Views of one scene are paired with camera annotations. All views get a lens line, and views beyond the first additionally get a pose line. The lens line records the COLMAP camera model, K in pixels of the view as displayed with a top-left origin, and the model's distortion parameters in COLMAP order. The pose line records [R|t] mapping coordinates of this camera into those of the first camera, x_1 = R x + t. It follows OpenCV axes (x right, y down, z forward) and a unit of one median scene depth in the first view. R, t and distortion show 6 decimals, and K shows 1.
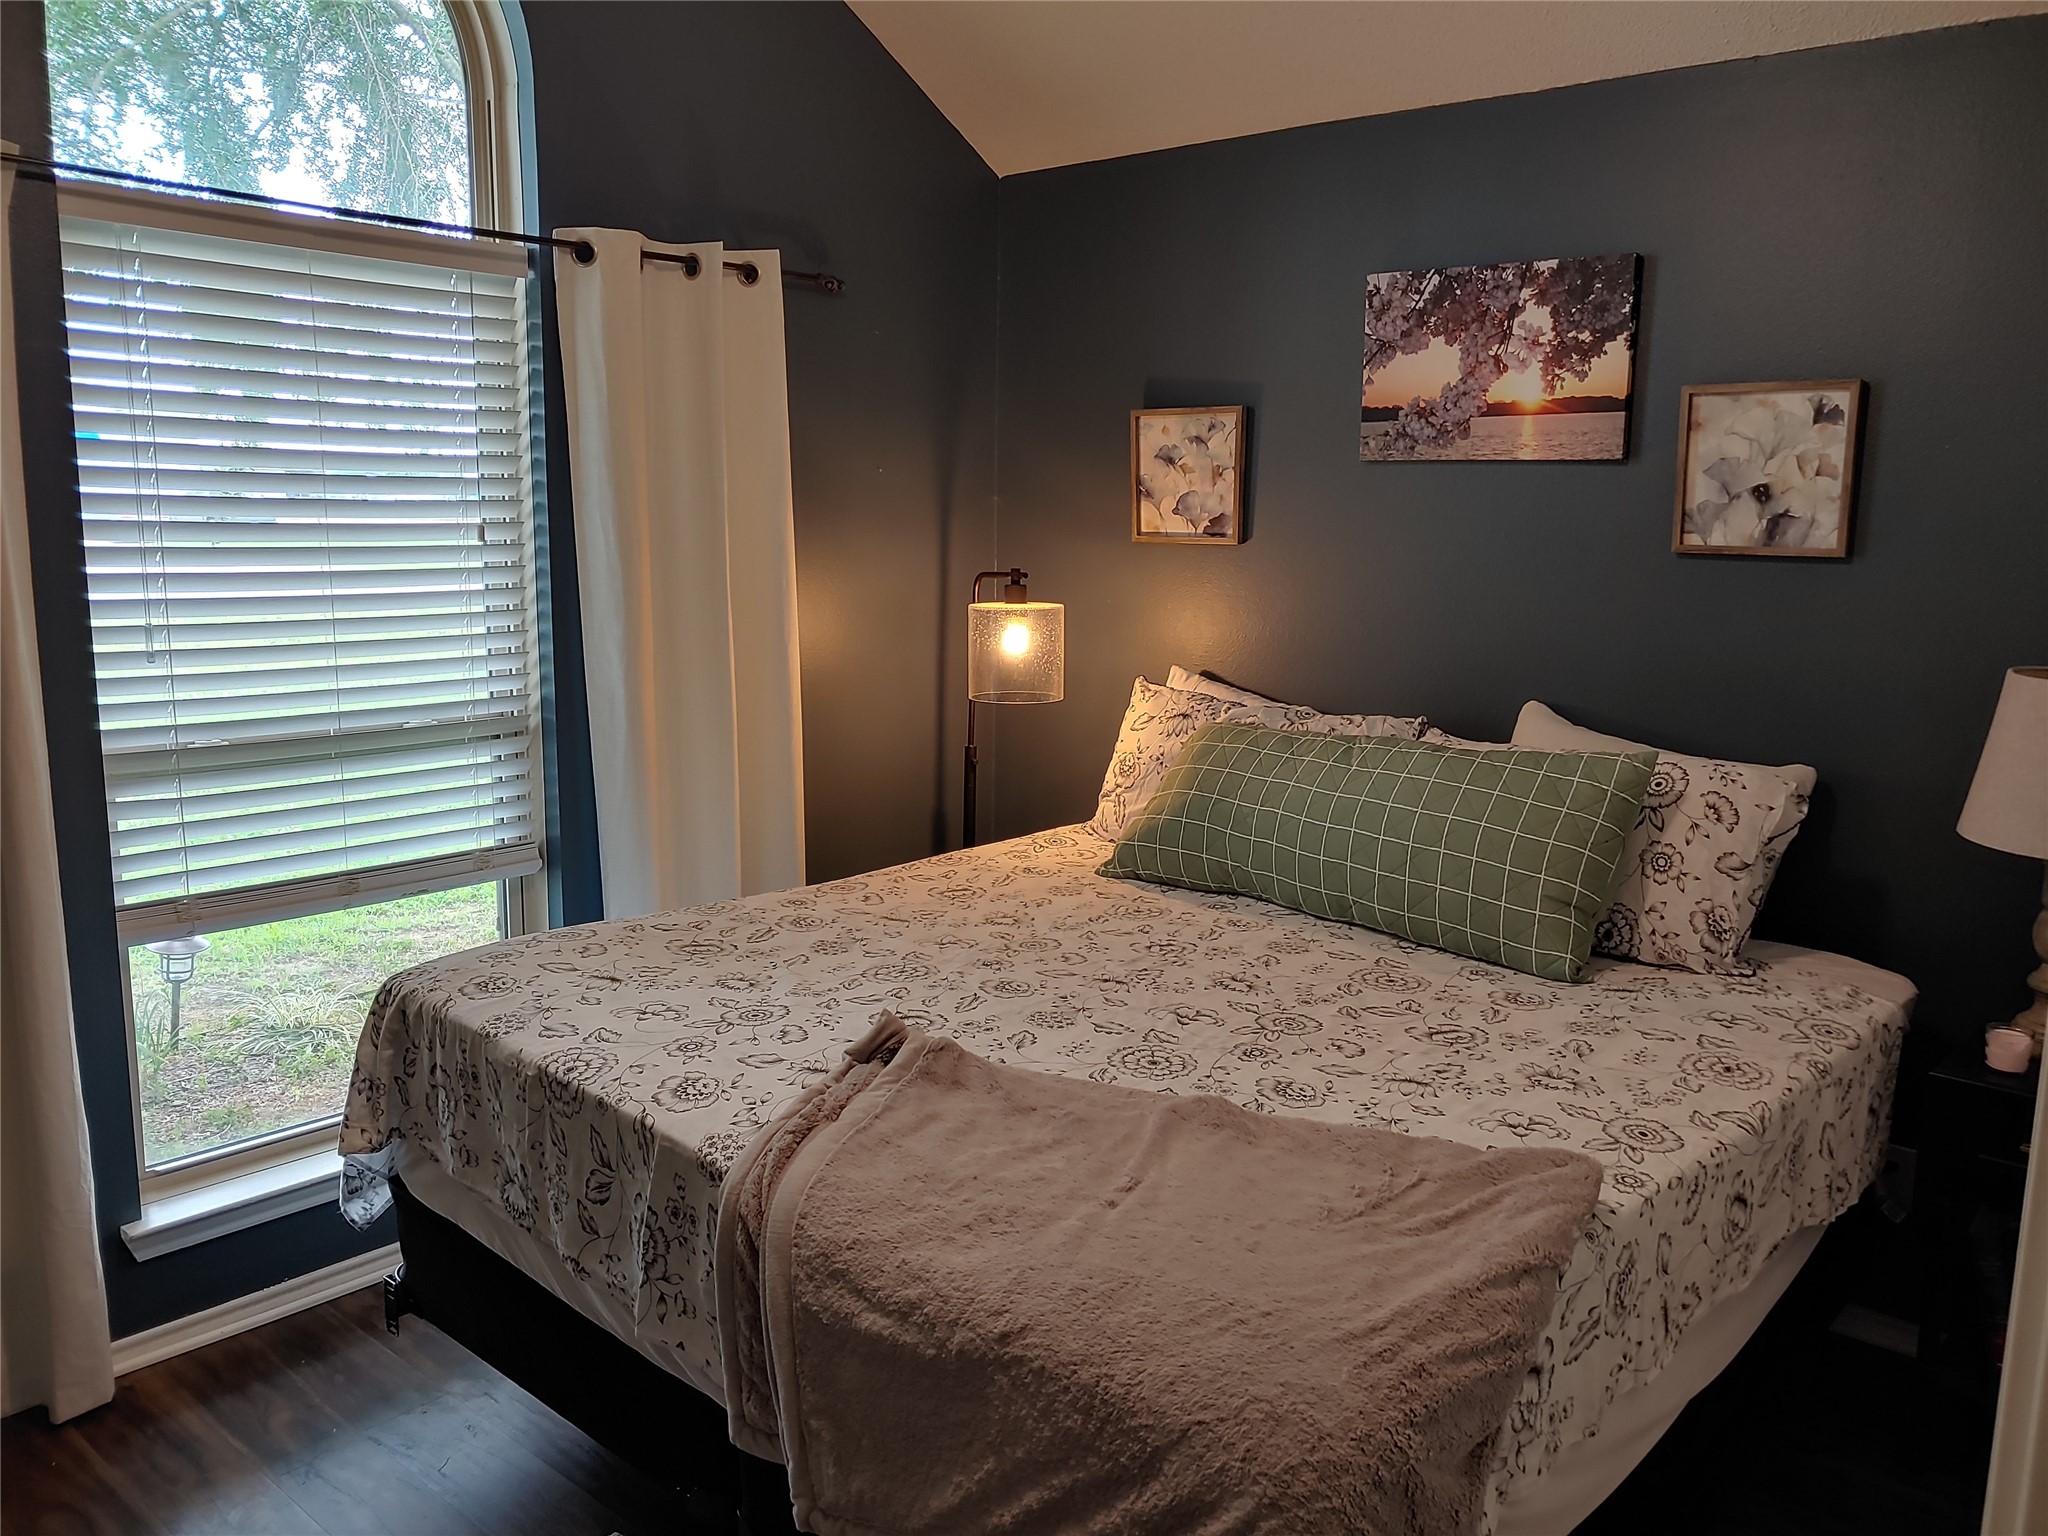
lens RADIAL K [[1593.1, 0, 1041.1], [0, 1593.1, 786.6], [0, 0, 1]] dist [-0.018421, 0.009556]
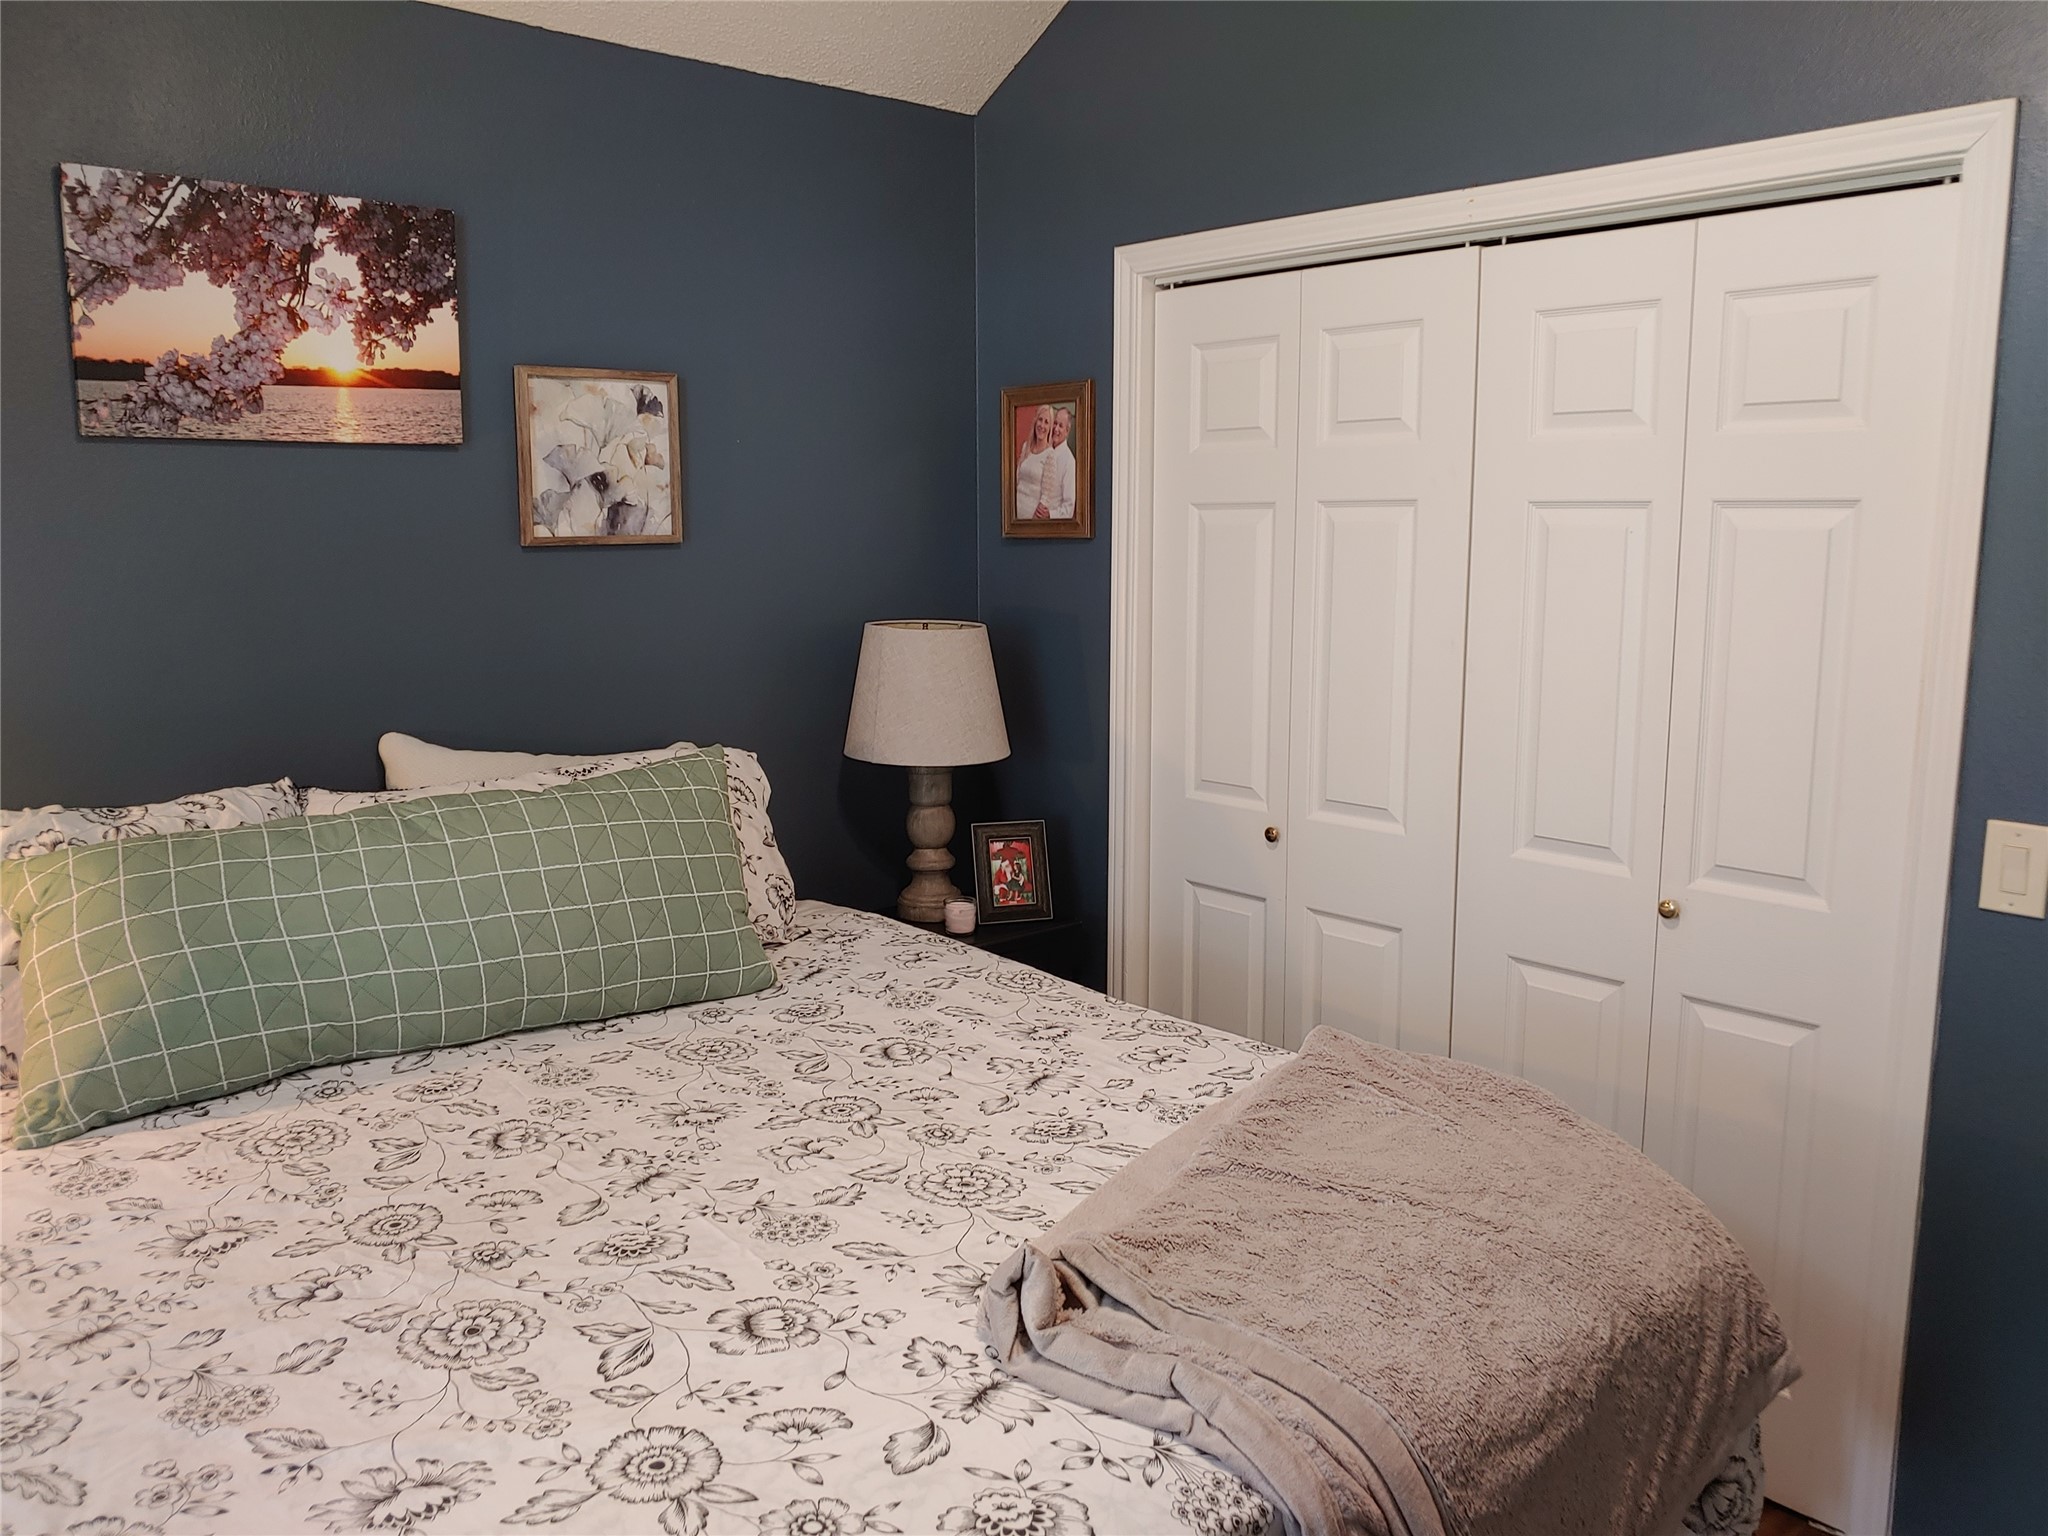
lens RADIAL K [[1593.1, 0, 1036.3], [0, 1593.1, 771.3], [0, 0, 1]] dist [-0.018421, 0.009556]
pose [[0.118442, -0.178595, 0.976768, -0.495183], [0.181100, 0.971078, 0.155595, -0.109484], [-0.976306, 0.158463, 0.147360, 0.589553]]
